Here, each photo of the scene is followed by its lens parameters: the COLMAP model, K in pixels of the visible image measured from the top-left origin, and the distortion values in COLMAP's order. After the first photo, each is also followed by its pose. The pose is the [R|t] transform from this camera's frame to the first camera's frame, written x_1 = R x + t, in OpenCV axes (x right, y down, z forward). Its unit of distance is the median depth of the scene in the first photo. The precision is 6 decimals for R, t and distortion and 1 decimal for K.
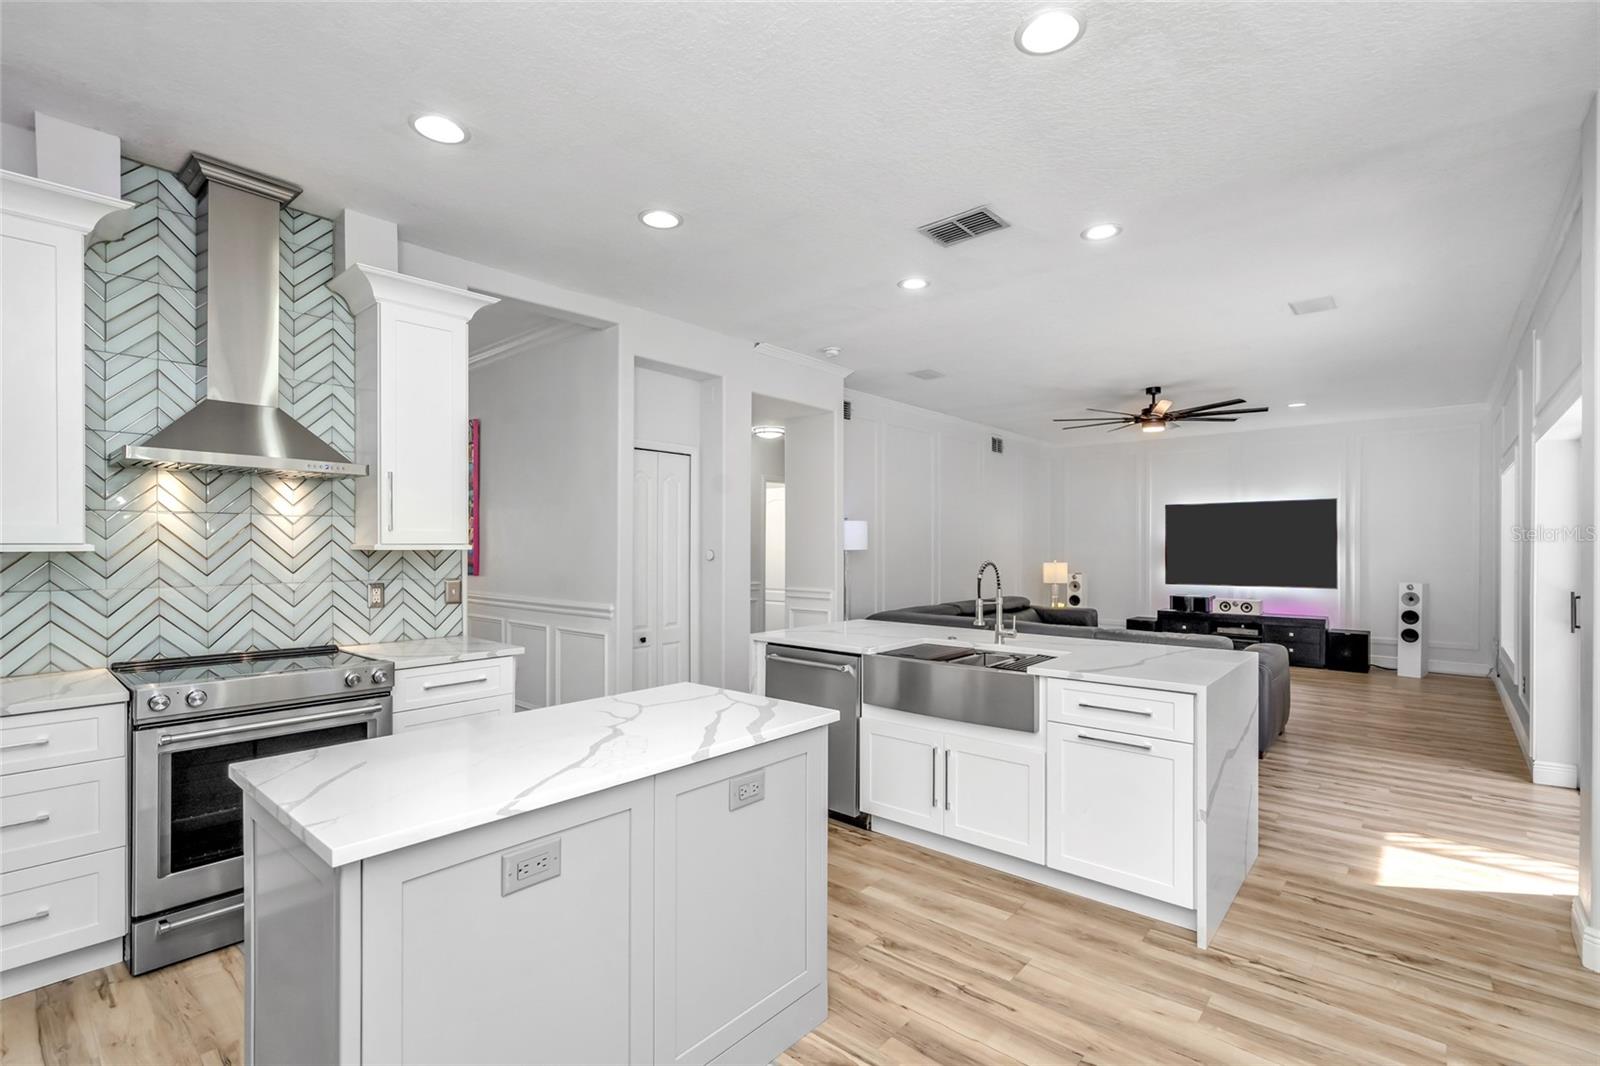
lens RADIAL K [[725.5, 0, 803.8], [0, 725.5, 549.0], [0, 0, 1]] dist [0.000602, 0.000366]
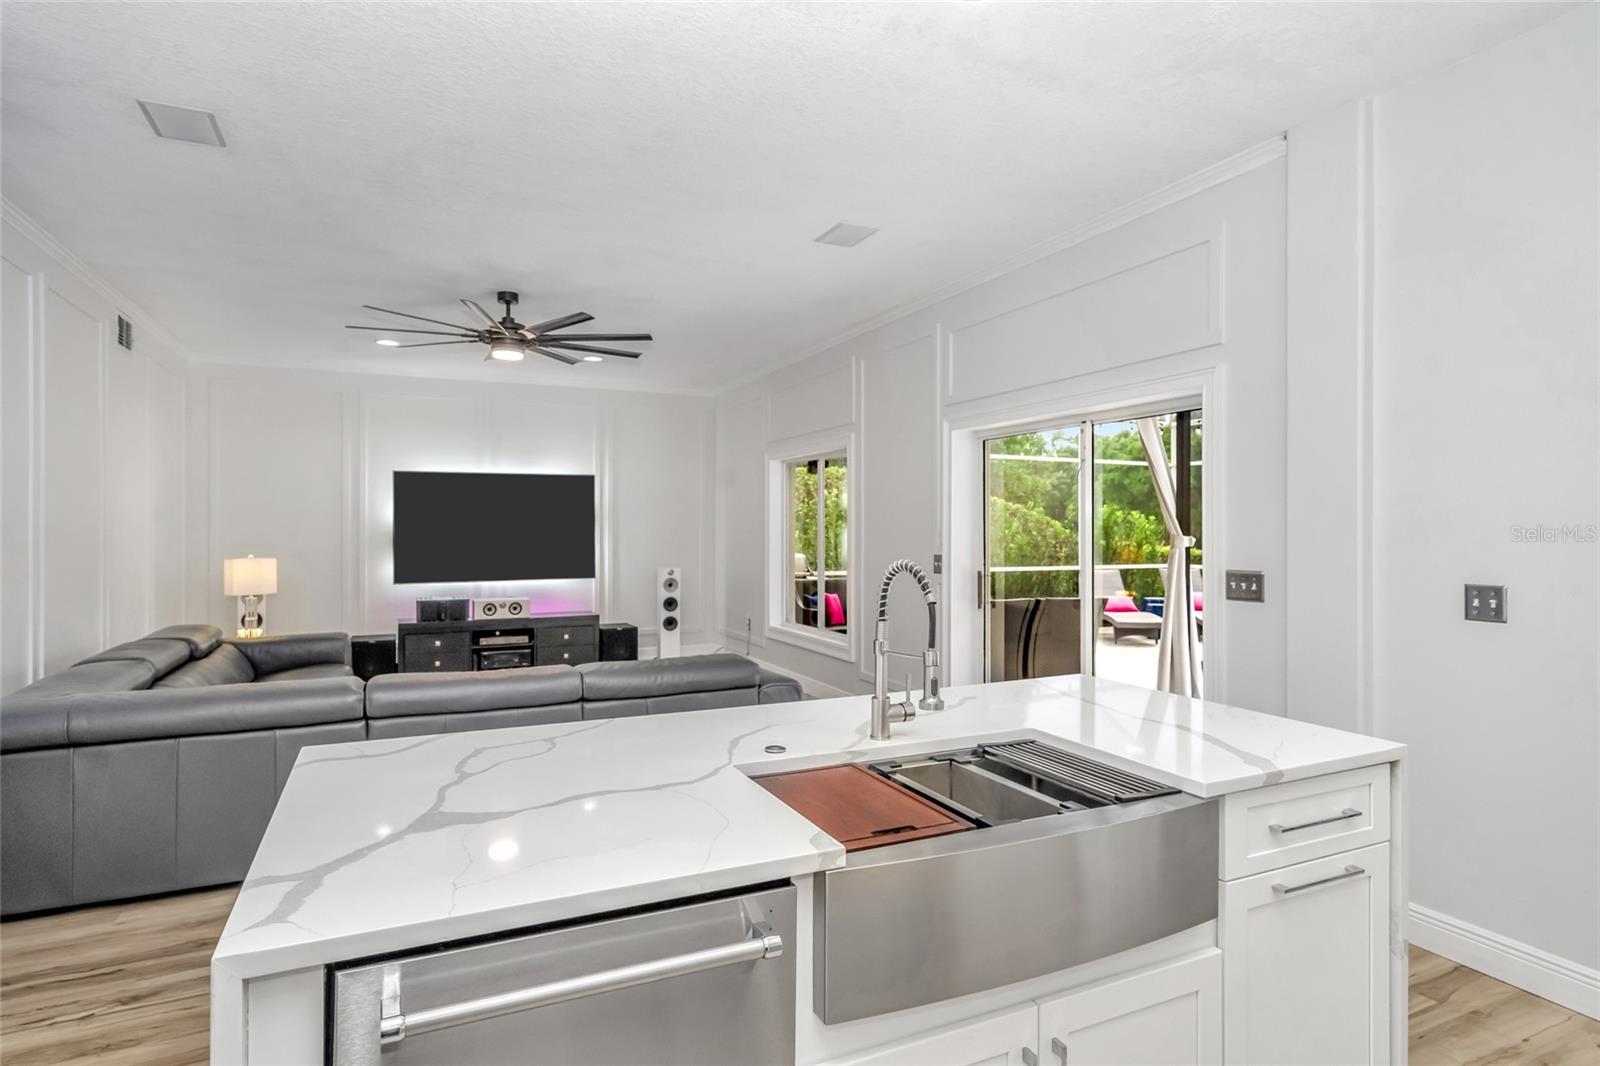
lens RADIAL K [[857.1, 0, 800.3], [0, 857.1, 530.8], [0, 0, 1]] dist [0.002564, 0.000279]
pose [[0.401614, -0.003673, 0.915802, -0.135076], [0.006739, 0.999977, 0.001055, -0.002110], [-0.915784, 0.005748, 0.401629, 0.438558]]
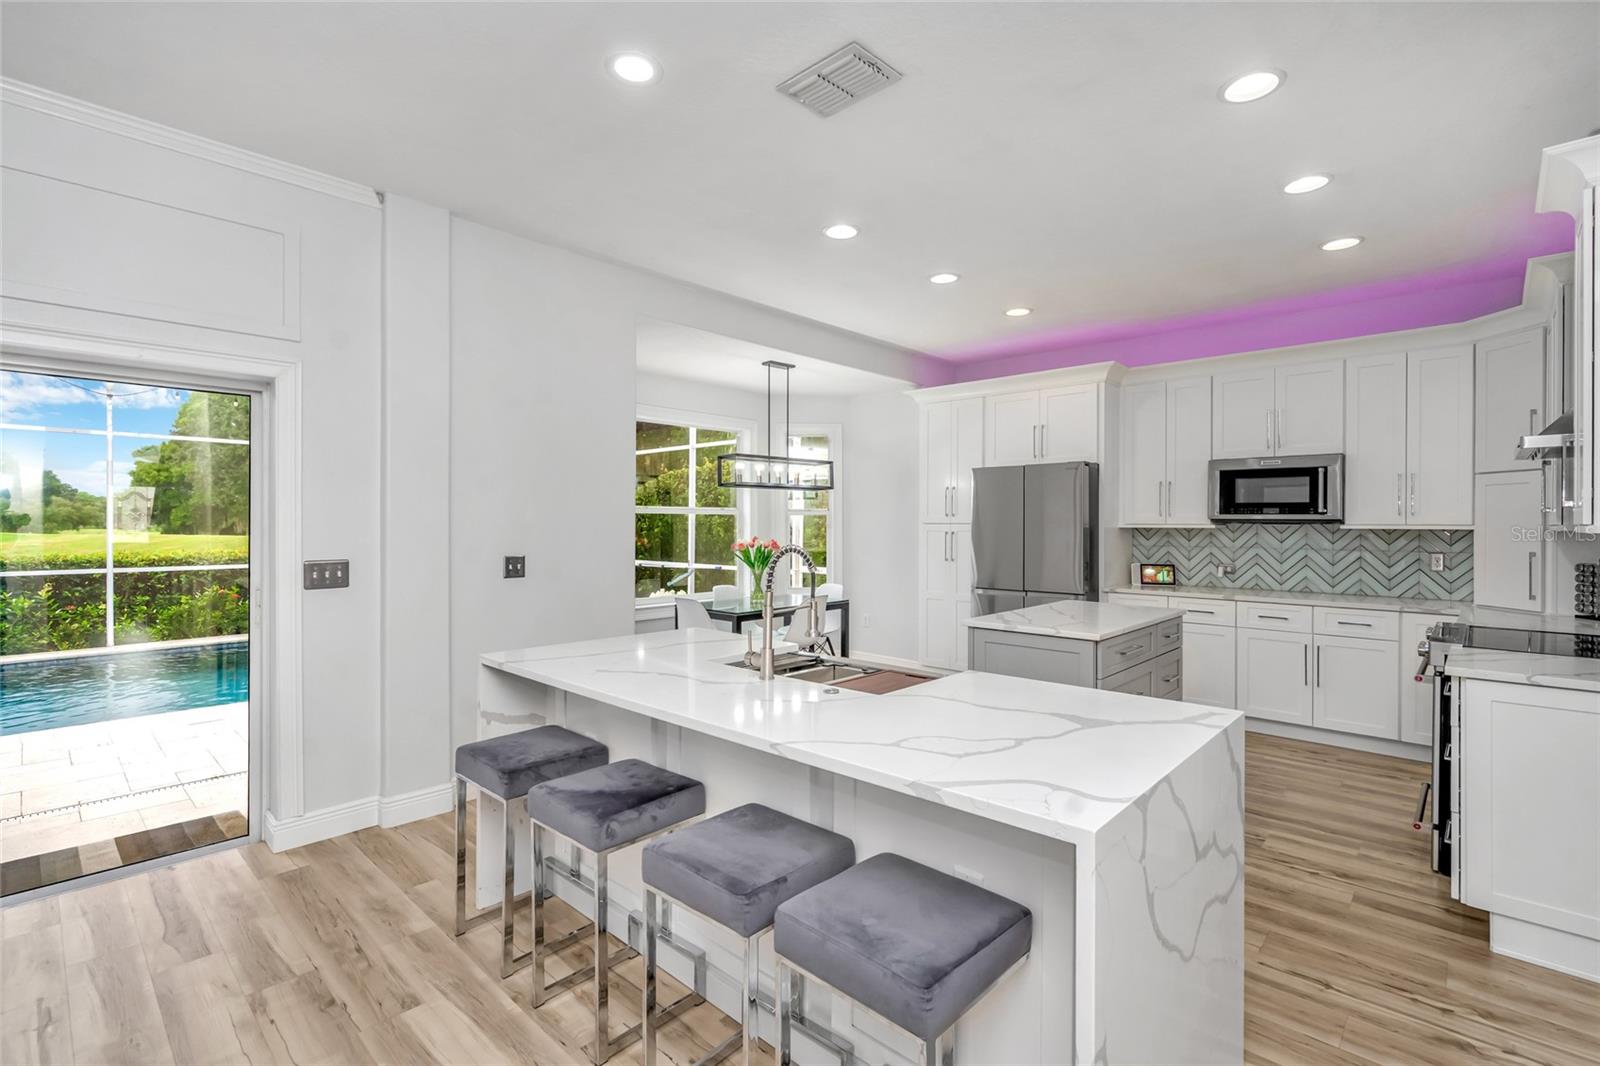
lens RADIAL K [[727.6, 0, 802.8], [0, 727.6, 521.7], [0, 0, 1]] dist [0.001471, 0.000617]
pose [[-0.999176, -0.004970, 0.040277, 0.113132], [-0.004808, 0.999980, 0.004108, -0.004622], [-0.040296, 0.003911, -0.999180, 0.865514]]
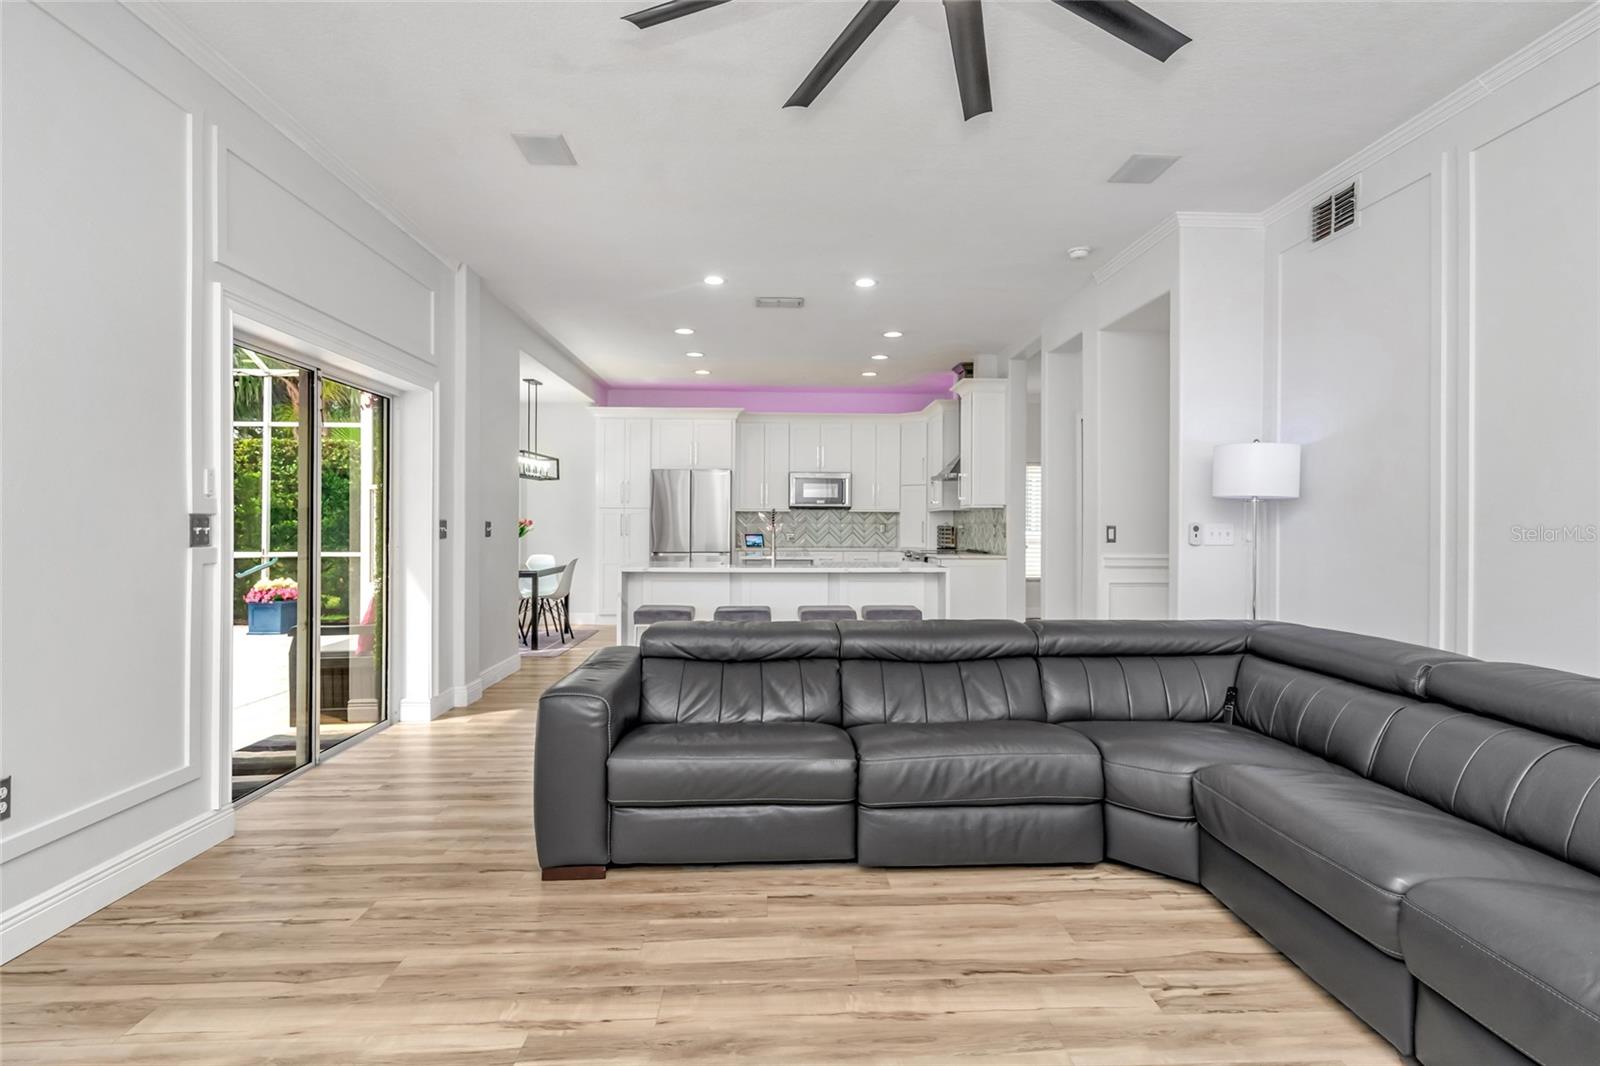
lens RADIAL K [[824.4, 0, 802.9], [0, 824.4, 528.2], [0, 0, 1]] dist [0.018535, 0.000104]
pose [[-0.728839, -0.002144, -0.684682, 0.722186], [-0.009215, 0.999935, 0.006679, 0.023470], [0.684623, 0.011177, -0.728811, 1.191202]]
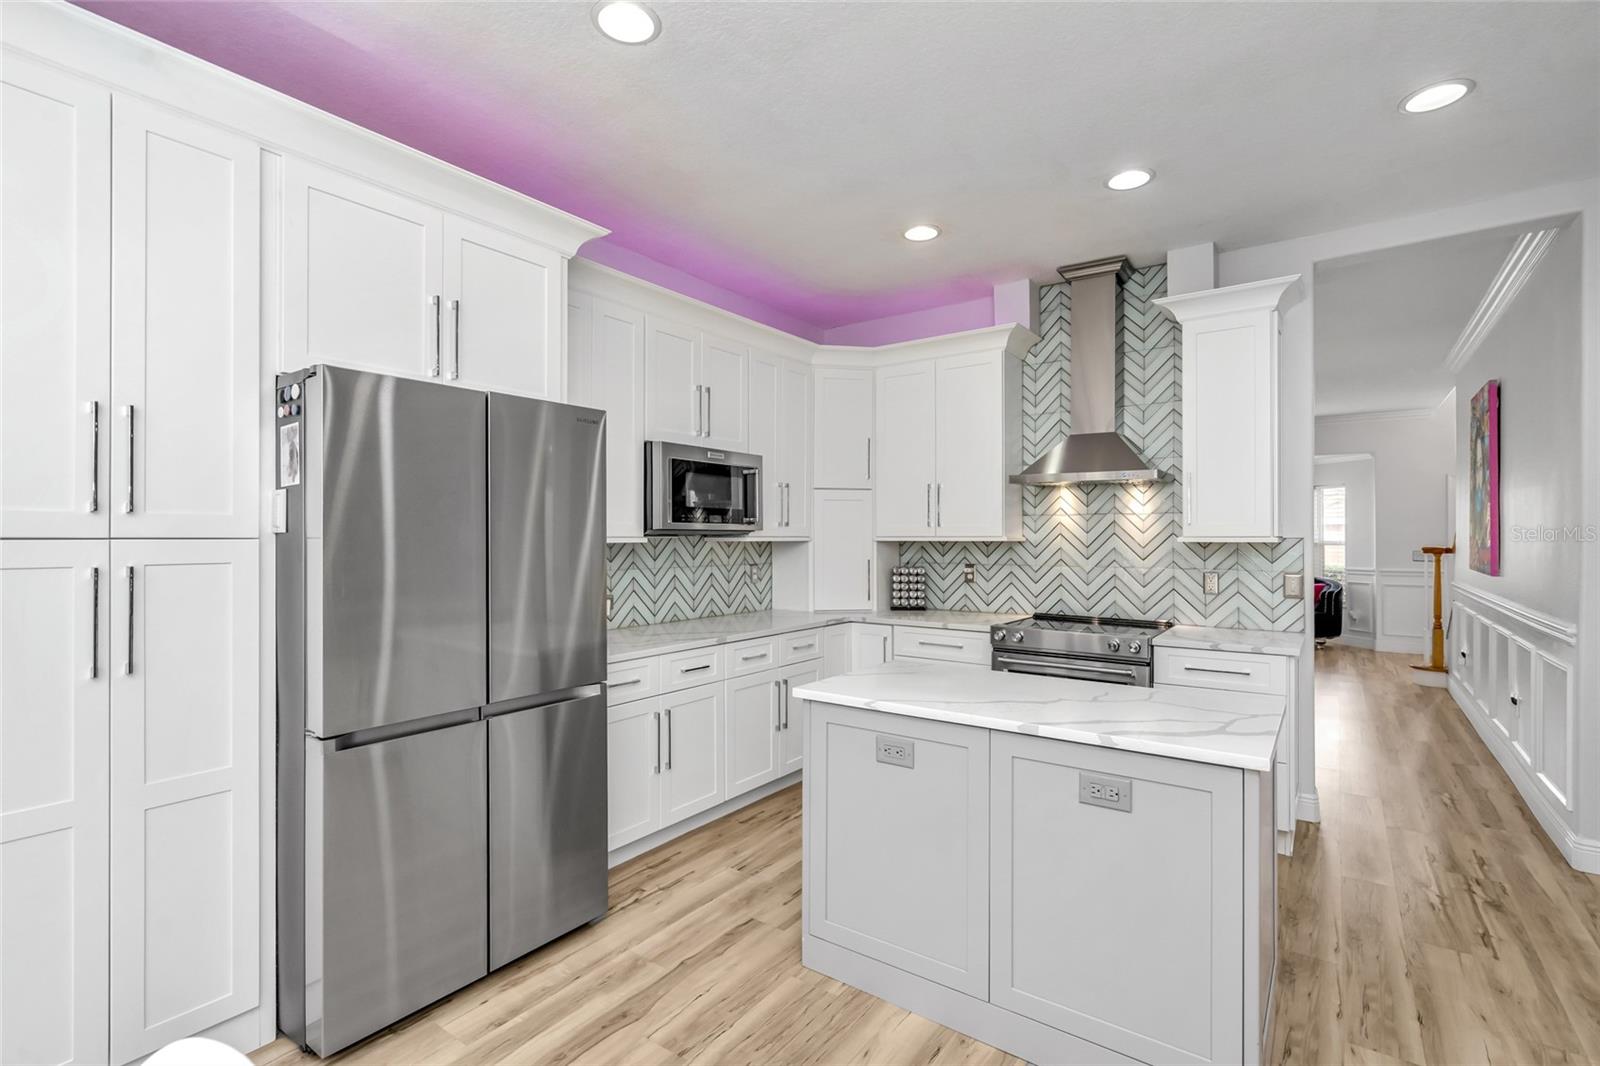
lens RADIAL K [[743.0, 0, 800.7], [0, 743.0, 533.6], [0, 0, 1]] dist [-0.003070, 0.000323]
pose [[0.091057, -0.003627, -0.995839, 0.242781], [-0.005930, 0.999974, -0.004185, -0.001557], [0.995828, 0.006287, 0.091033, 0.140939]]
